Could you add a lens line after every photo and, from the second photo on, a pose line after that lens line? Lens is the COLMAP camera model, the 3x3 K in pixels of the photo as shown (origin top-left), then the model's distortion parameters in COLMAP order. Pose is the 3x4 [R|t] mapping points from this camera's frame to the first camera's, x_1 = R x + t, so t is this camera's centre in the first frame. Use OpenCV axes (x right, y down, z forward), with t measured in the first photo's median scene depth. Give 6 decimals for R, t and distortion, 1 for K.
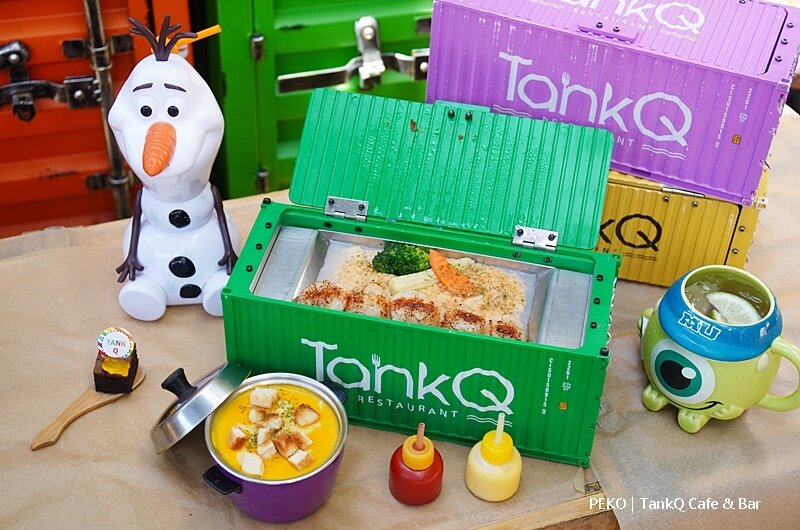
lens RADIAL K [[1266.5, 0, 400.2], [0, 1266.5, 265.4], [0, 0, 1]] dist [-0.052848, 0.000000]
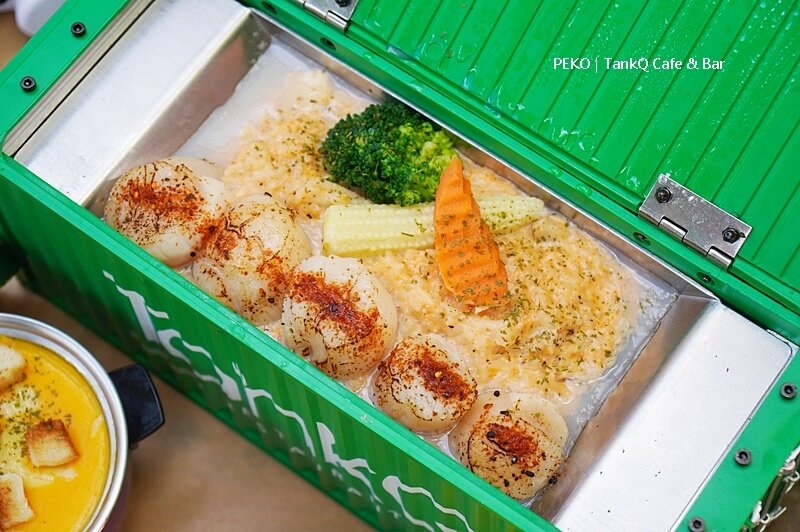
lens RADIAL K [[1934.7, 0, 399.8], [0, 1934.7, 265.8], [0, 0, 1]] dist [0.089076, 0.000000]
pose [[0.914718, 0.346443, -0.208012, 0.161230], [-0.240370, 0.880271, 0.409077, -0.250661], [0.324829, -0.324191, 0.888474, 0.427712]]
